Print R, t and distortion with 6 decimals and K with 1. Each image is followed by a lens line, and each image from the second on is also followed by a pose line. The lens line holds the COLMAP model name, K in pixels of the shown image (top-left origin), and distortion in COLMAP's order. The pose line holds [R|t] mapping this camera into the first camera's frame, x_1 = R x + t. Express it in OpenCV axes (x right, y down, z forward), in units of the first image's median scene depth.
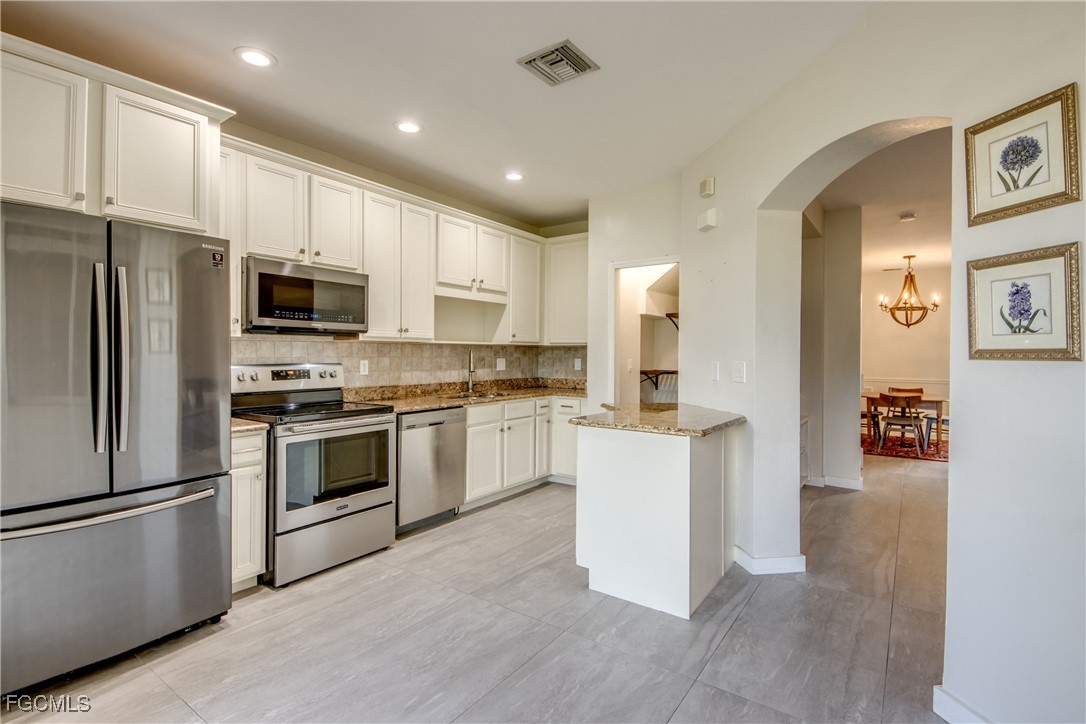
lens RADIAL K [[498.2, 0, 562.8], [0, 498.2, 354.5], [0, 0, 1]] dist [0.014213, -0.005410]
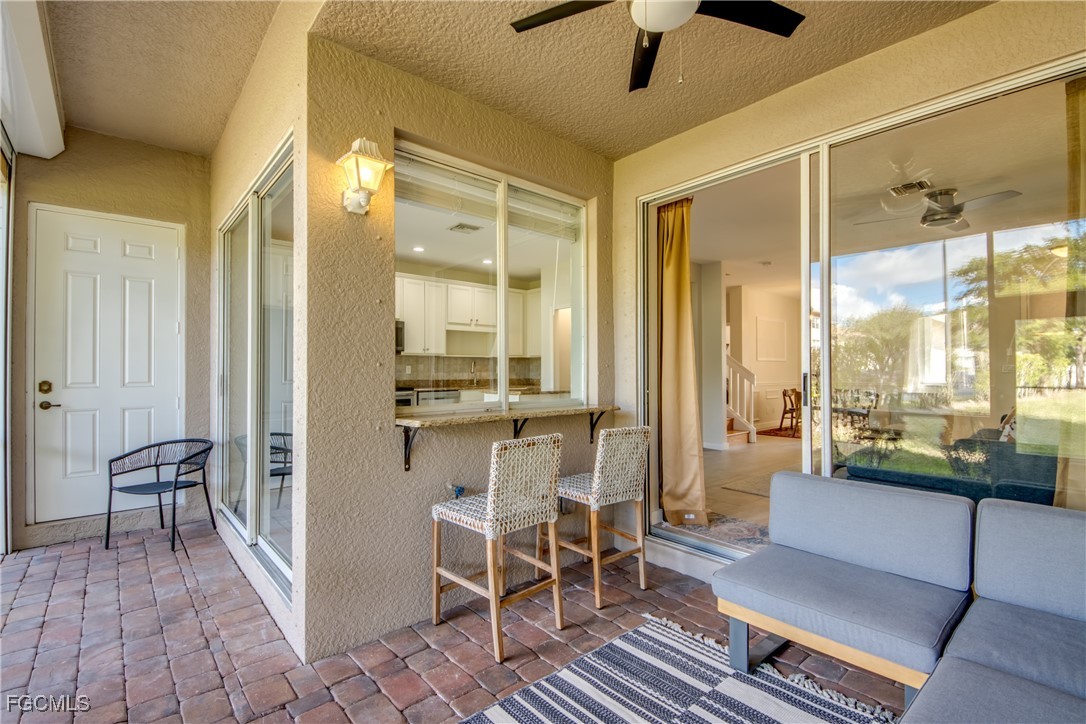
lens RADIAL K [[484.8, 0, 569.6], [0, 484.8, 374.9], [0, 0, 1]] dist [-0.000214, -0.009518]
pose [[0.977180, -0.007910, -0.212266, 0.545256], [0.009306, 0.999941, 0.005579, 0.038359], [0.212209, -0.007427, 0.977196, -0.614544]]
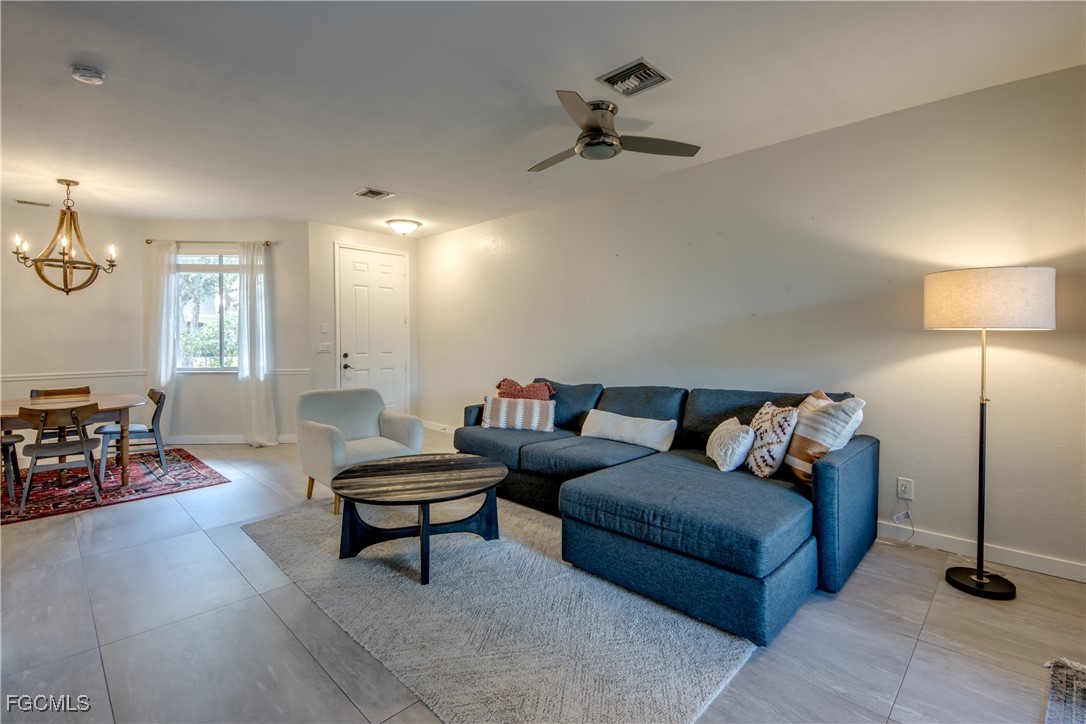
lens RADIAL K [[484.8, 0, 536.8], [0, 484.8, 341.4], [0, 0, 1]] dist [-0.000214, -0.009518]
pose [[0.159738, -0.014885, 0.987047, 0.346059], [0.004616, 0.999887, 0.014332, -0.000969], [-0.987149, 0.002267, 0.159789, 0.593767]]
